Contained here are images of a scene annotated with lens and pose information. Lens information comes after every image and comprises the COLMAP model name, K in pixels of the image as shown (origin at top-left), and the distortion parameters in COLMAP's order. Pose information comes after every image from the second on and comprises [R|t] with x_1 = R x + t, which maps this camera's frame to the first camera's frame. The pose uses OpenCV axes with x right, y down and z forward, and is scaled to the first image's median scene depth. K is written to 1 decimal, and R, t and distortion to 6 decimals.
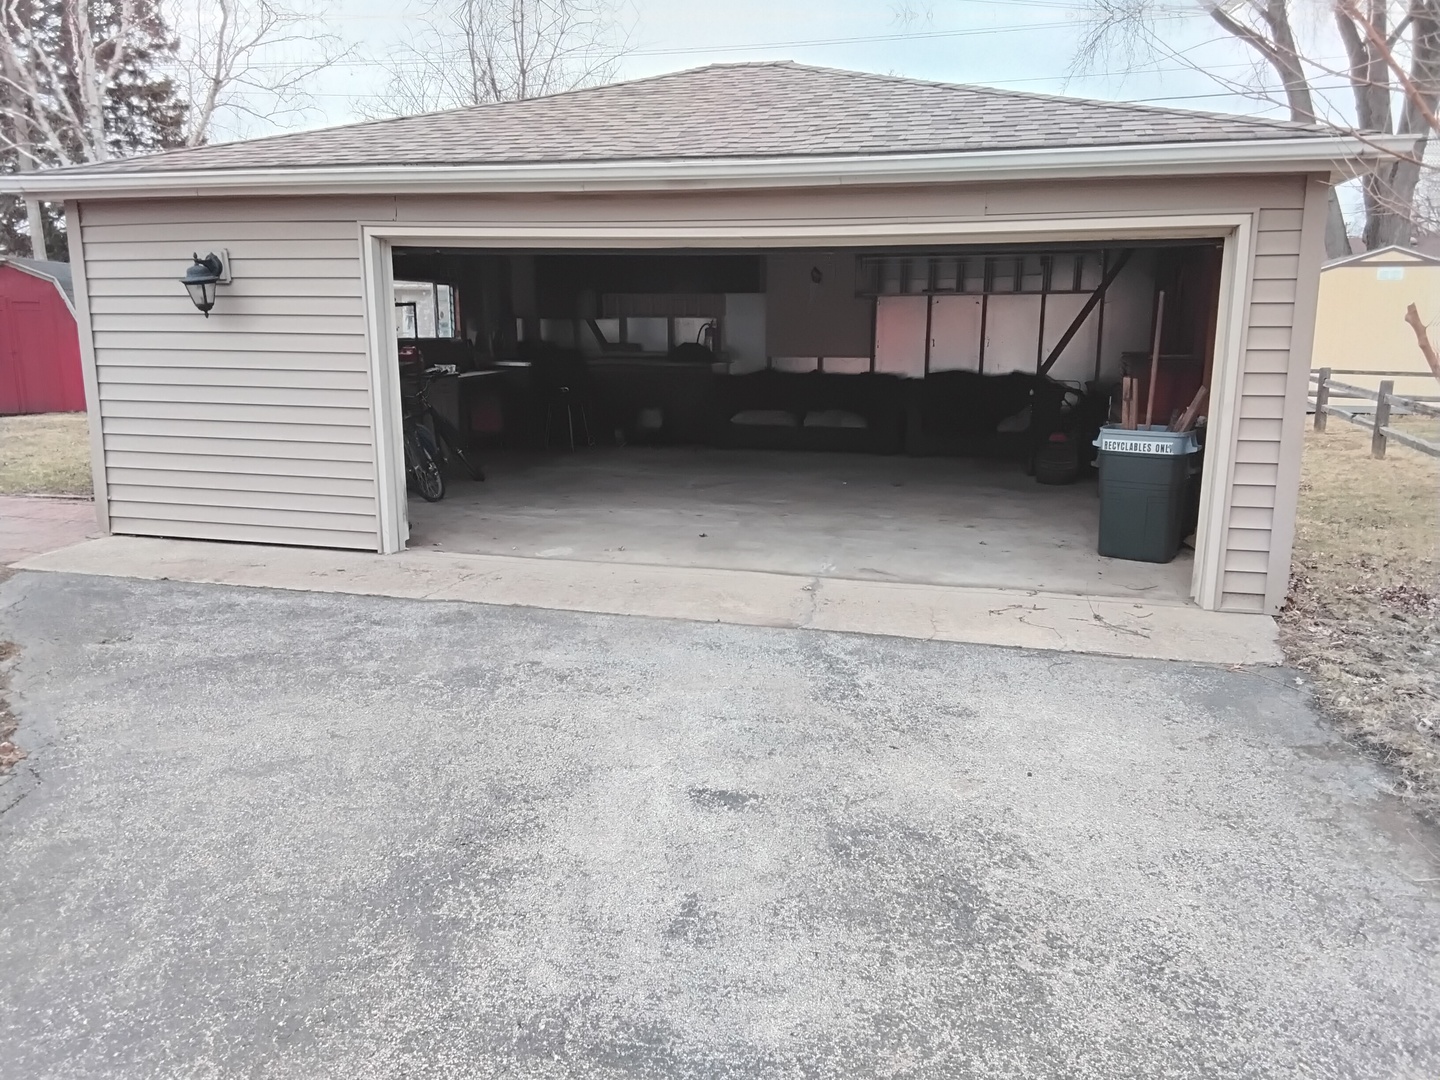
lens RADIAL K [[1092.0, 0, 732.1], [0, 1092.0, 536.8], [0, 0, 1]] dist [0.151781, -0.214688]
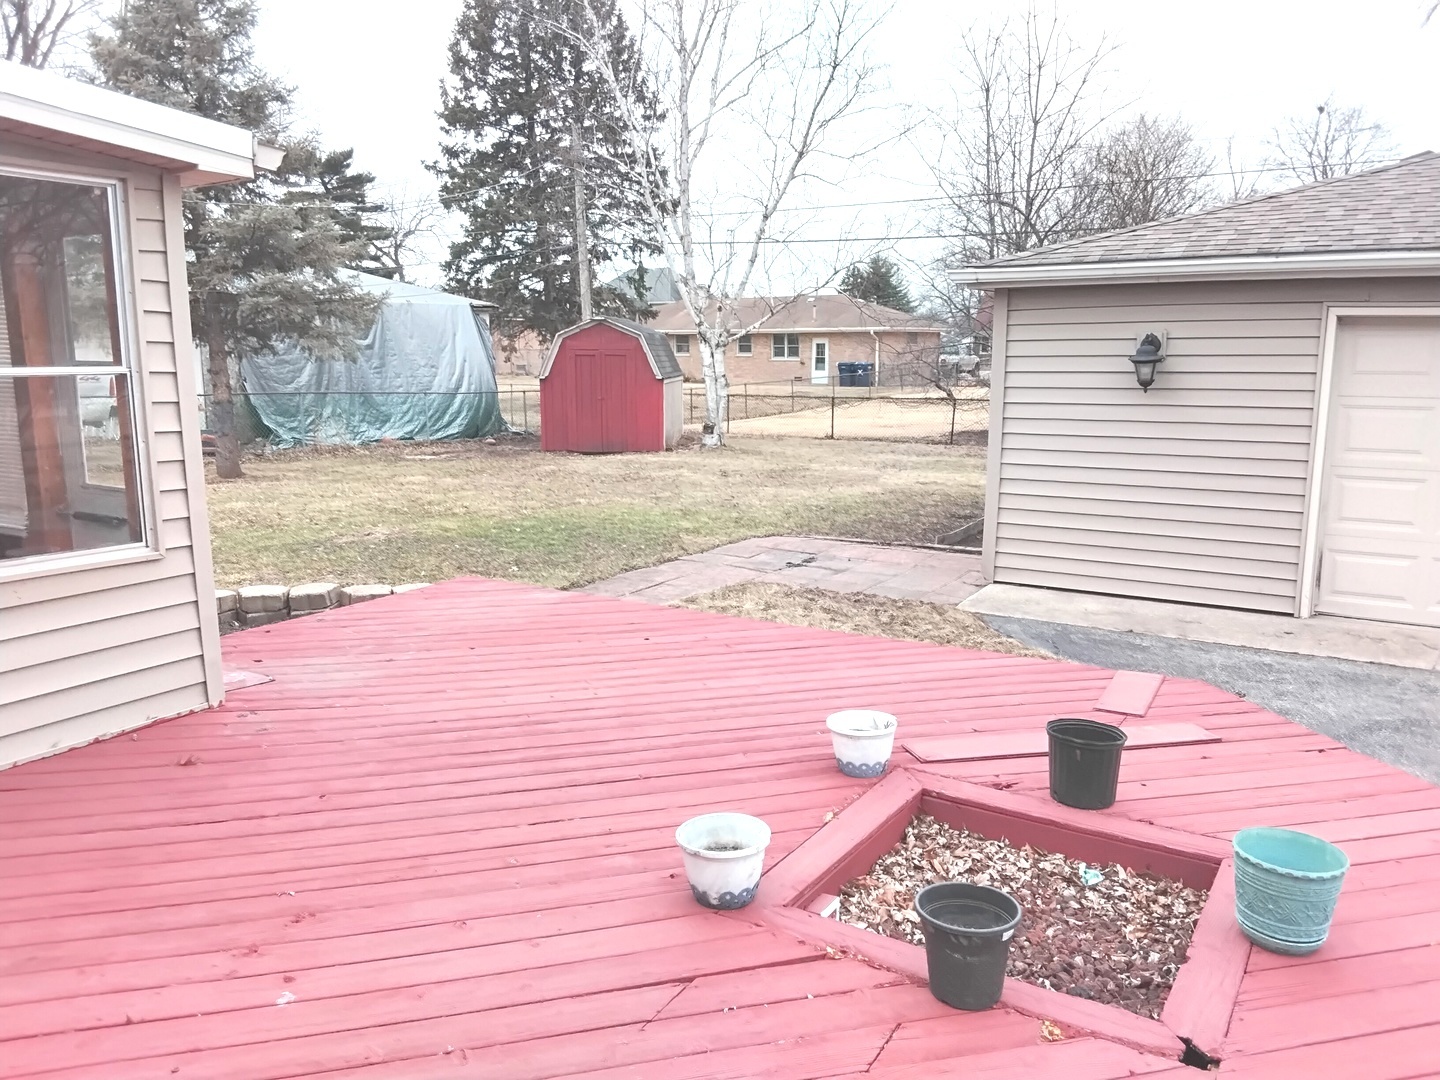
lens RADIAL K [[1092.0, 0, 732.1], [0, 1092.0, 536.8], [0, 0, 1]] dist [0.151781, -0.214688]
pose [[0.974150, 0.038789, -0.222548, -0.614608], [-0.044717, 0.998765, -0.021659, -0.013029], [0.221433, 0.031051, 0.974681, -0.146105]]
